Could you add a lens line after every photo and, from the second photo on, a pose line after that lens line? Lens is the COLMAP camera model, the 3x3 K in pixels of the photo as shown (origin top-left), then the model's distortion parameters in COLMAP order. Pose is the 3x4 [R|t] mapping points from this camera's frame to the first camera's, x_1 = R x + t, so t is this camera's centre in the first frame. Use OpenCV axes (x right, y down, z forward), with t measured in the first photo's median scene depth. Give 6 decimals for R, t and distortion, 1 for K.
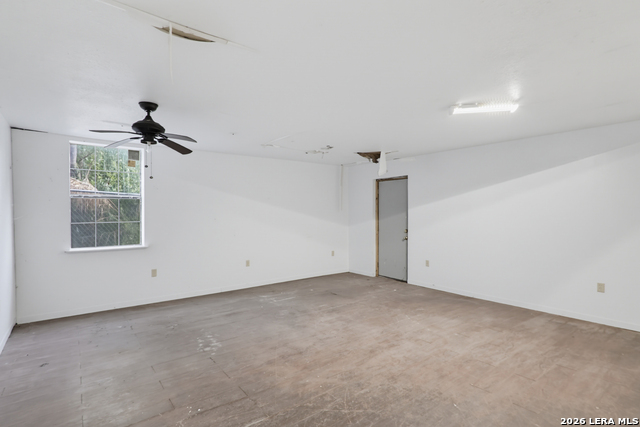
lens RADIAL K [[312.9, 0, 327.0], [0, 312.9, 209.0], [0, 0, 1]] dist [0.035632, -0.019570]
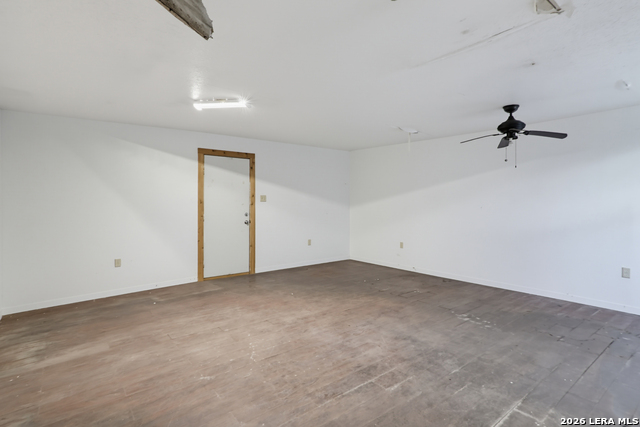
lens RADIAL K [[312.9, 0, 327.0], [0, 312.9, 209.0], [0, 0, 1]] dist [0.035632, -0.019570]
pose [[-0.999994, 0.002588, 0.002433, 0.114141], [0.002613, 0.999941, 0.010571, 0.033118], [-0.002405, 0.010577, -0.999941, 1.951589]]
